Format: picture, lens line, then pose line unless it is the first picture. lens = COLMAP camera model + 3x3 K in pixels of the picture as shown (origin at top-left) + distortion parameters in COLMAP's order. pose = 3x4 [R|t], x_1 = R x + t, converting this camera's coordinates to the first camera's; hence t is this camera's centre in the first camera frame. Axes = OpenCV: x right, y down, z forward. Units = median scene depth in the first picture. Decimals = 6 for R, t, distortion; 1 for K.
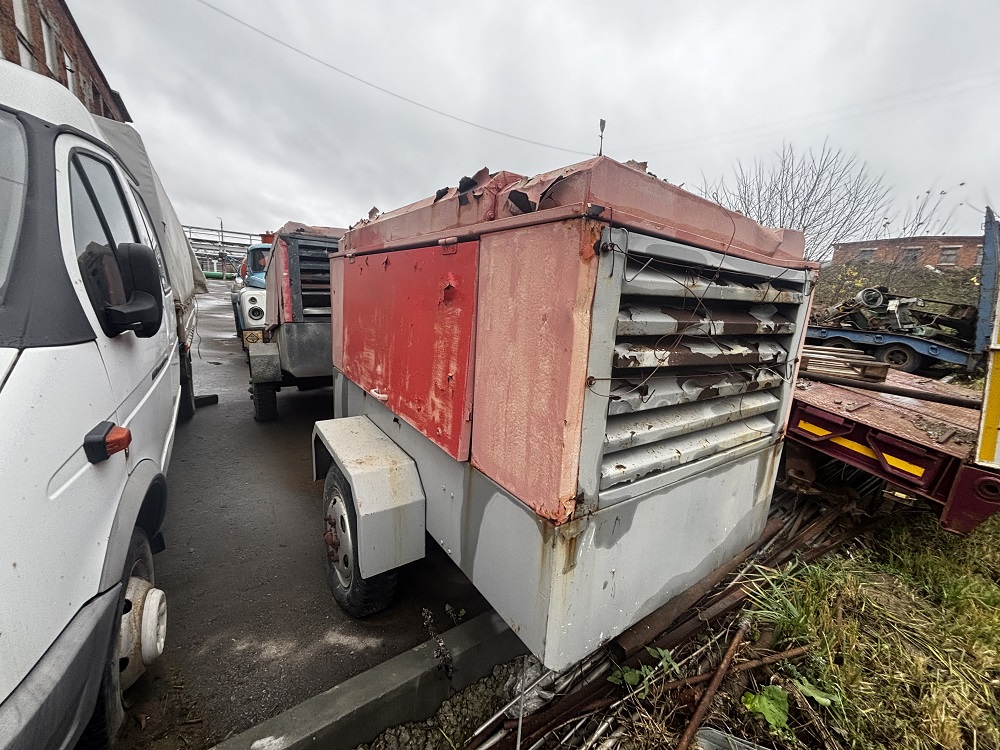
lens RADIAL K [[399.4, 0, 499.5], [0, 399.4, 368.8], [0, 0, 1]] dist [0.007428, -0.002668]
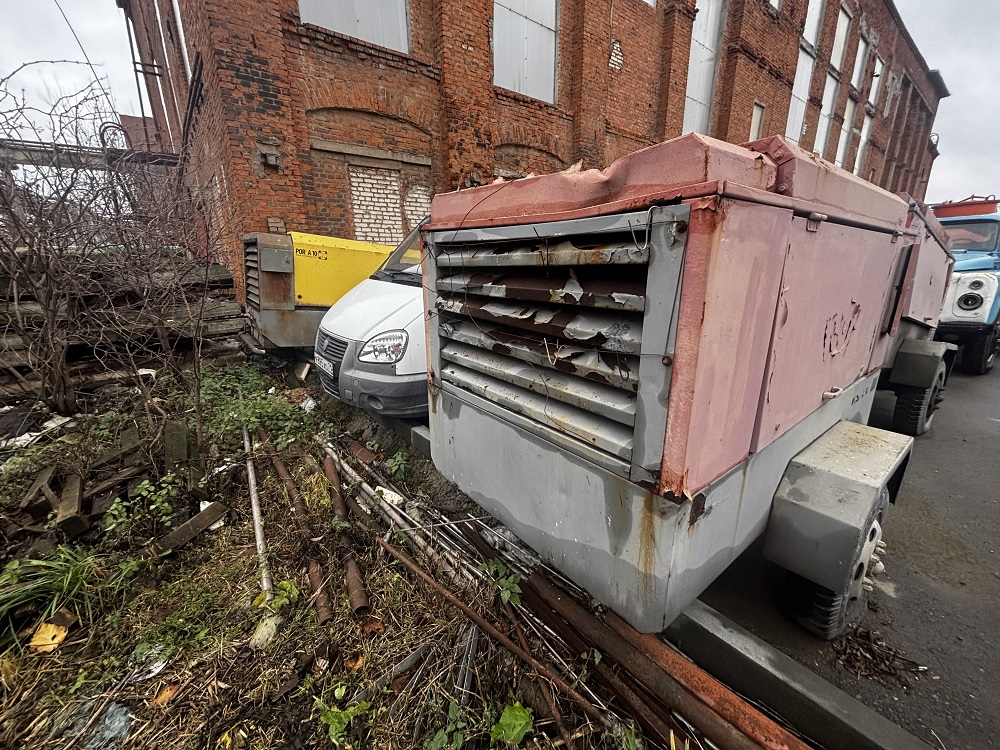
lens RADIAL K [[399.4, 0, 501.0], [0, 399.4, 371.7], [0, 0, 1]] dist [0.007428, -0.002668]
pose [[0.059563, 0.204625, -0.977027, 0.529224], [-0.180940, 0.964764, 0.191026, -0.030111], [0.981689, 0.165405, 0.094489, 0.285285]]
